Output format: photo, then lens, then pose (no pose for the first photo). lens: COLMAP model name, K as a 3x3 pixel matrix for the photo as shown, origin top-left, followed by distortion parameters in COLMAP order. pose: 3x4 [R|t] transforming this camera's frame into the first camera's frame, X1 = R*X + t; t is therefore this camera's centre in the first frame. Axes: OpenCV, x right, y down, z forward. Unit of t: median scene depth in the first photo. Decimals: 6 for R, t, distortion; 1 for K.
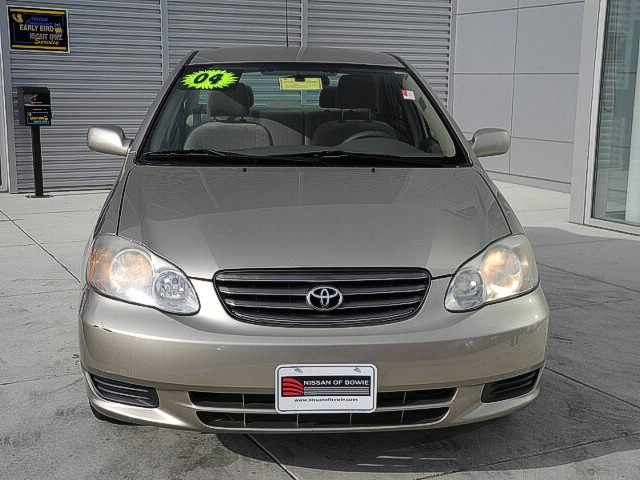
lens RADIAL K [[923.2, 0, 319.9], [0, 923.2, 244.2], [0, 0, 1]] dist [0.088545, 0.000000]
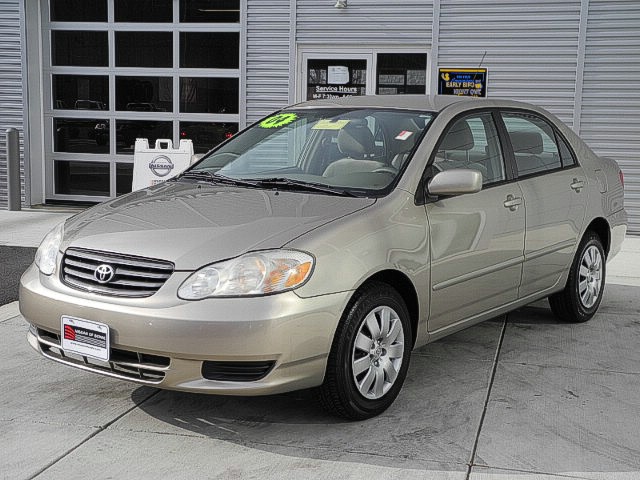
lens RADIAL K [[923.2, 0, 320.0], [0, 923.2, 237.6], [0, 0, 1]] dist [0.088545, 0.000000]
pose [[0.753629, 0.085958, -0.651655, 1.081625], [-0.128741, 0.991513, -0.018099, -0.009883], [0.644569, 0.097535, 0.758299, 0.158202]]
